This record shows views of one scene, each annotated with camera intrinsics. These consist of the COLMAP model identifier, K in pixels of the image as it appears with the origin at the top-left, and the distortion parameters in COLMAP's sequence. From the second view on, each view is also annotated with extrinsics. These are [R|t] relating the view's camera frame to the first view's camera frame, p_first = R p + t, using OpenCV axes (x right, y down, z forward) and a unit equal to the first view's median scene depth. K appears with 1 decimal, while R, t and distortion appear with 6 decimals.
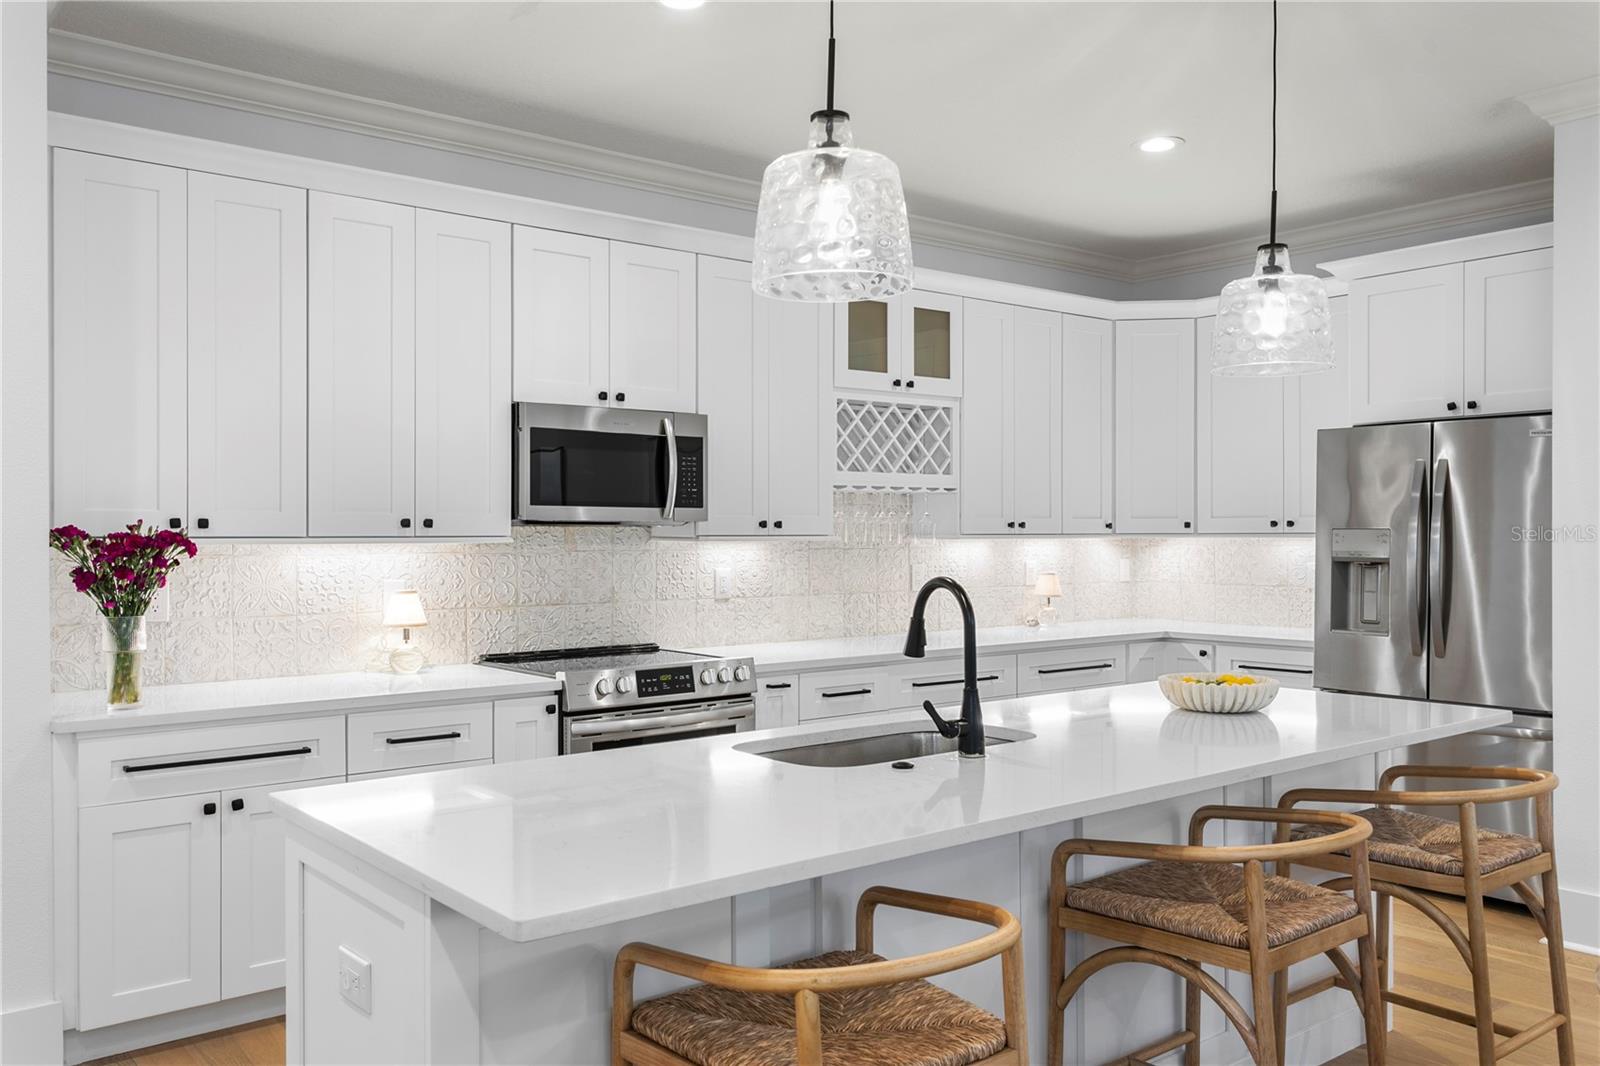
lens RADIAL K [[1275.5, 0, 771.7], [0, 1275.5, 536.3], [0, 0, 1]] dist [0.007092, 0.001083]
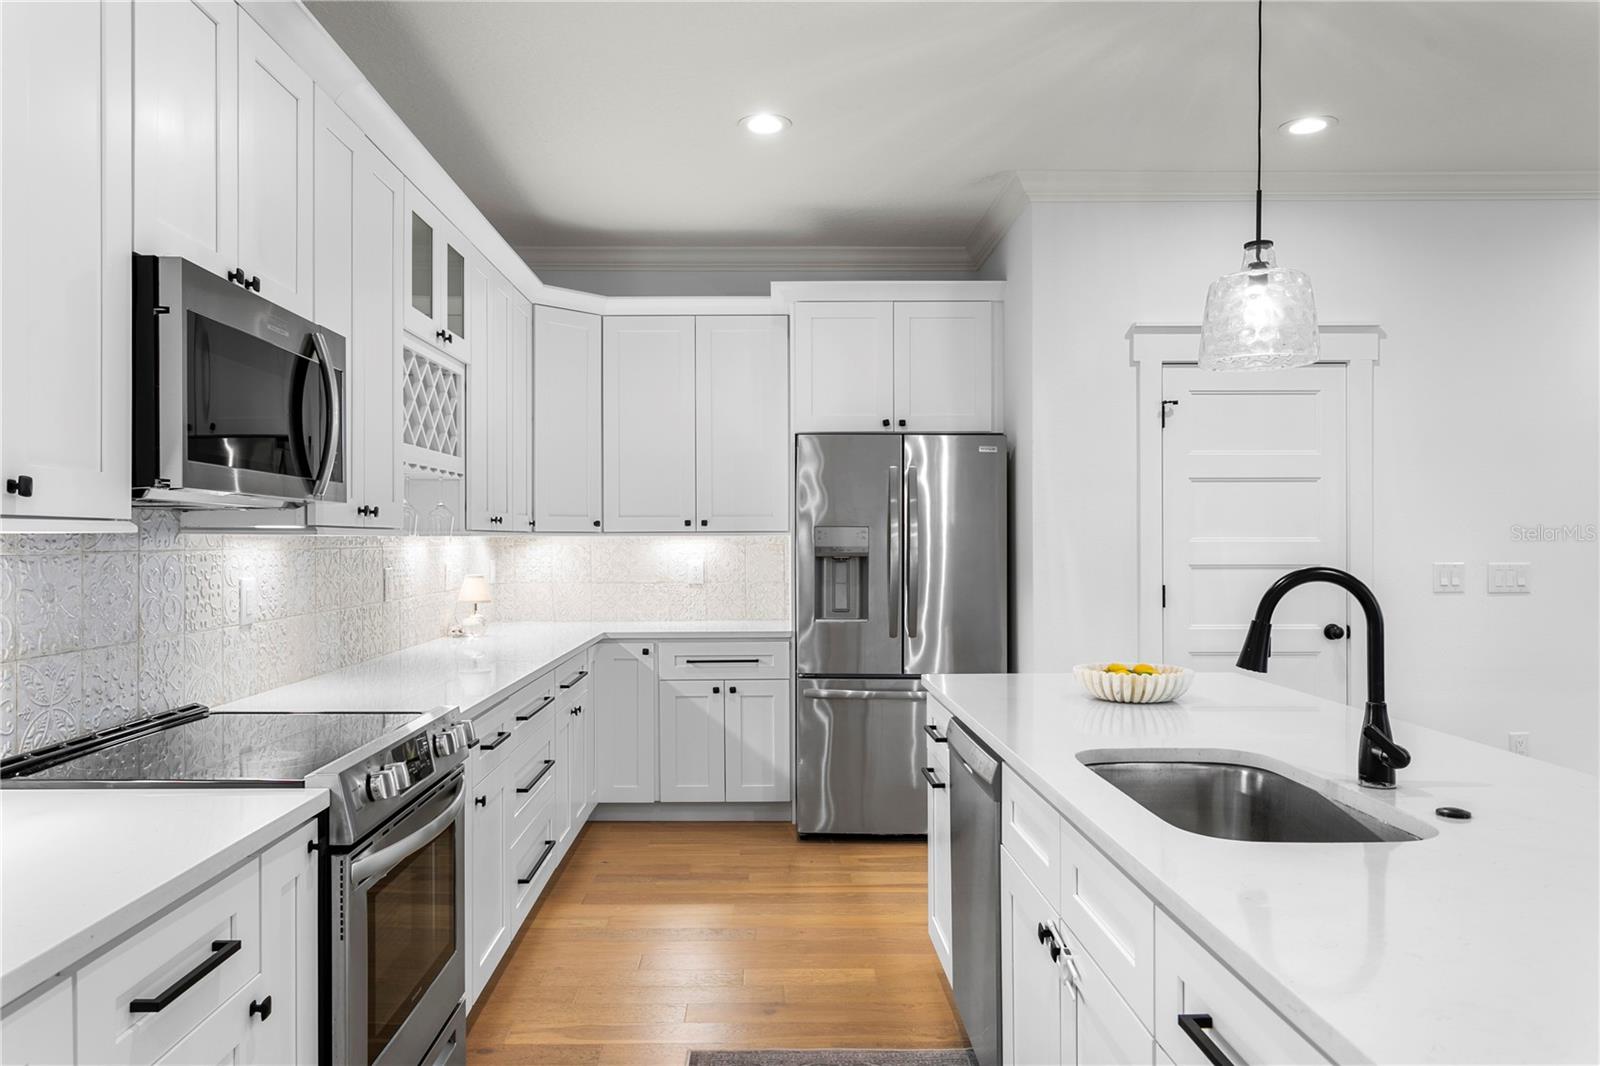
lens RADIAL K [[1110.5, 0, 763.8], [0, 1110.5, 536.4], [0, 0, 1]] dist [-0.001925, -0.001087]
pose [[0.619106, 0.003510, 0.785299, -0.343920], [0.002103, 0.999979, -0.006127, 0.008363], [-0.785304, 0.005445, 0.619086, 0.469668]]
